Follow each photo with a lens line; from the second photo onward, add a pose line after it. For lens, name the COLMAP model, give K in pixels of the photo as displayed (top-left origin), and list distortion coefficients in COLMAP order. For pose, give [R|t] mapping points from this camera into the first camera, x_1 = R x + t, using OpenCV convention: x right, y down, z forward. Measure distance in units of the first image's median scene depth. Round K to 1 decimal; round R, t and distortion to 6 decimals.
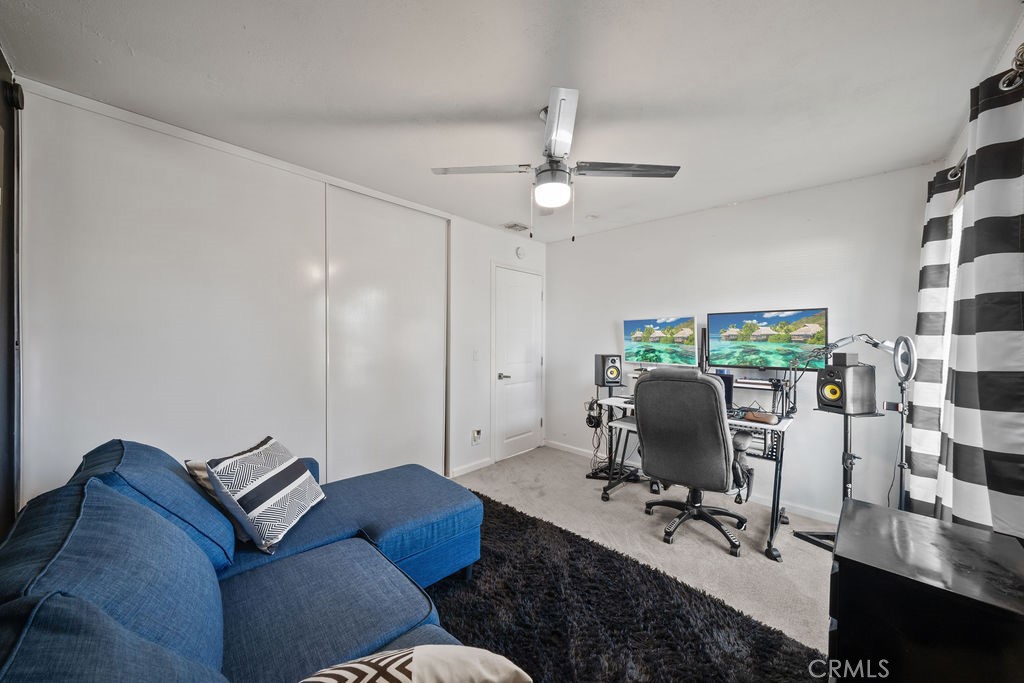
lens RADIAL K [[361.3, 0, 512.0], [0, 361.3, 341.5], [0, 0, 1]] dist [-0.000054, -0.000033]
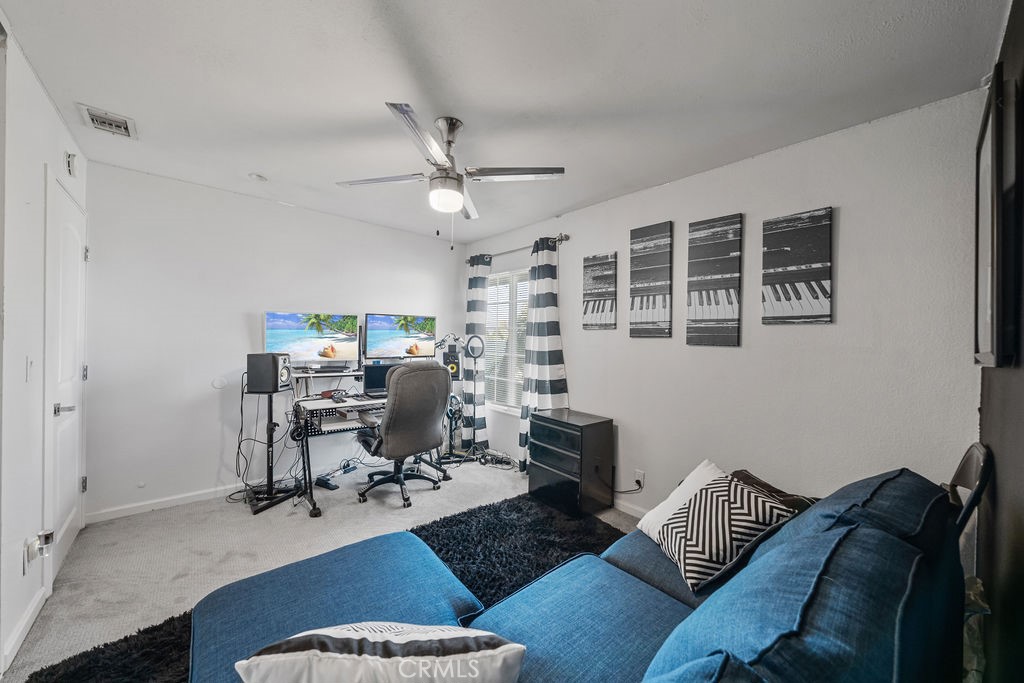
lens RADIAL K [[340.4, 0, 522.6], [0, 340.4, 337.4], [0, 0, 1]] dist [-0.000386, -0.000056]
pose [[0.105970, -0.000658, 0.994369, -0.520394], [-0.005877, 0.999982, 0.001288, -0.006521], [-0.994352, -0.005980, 0.105964, 0.405712]]
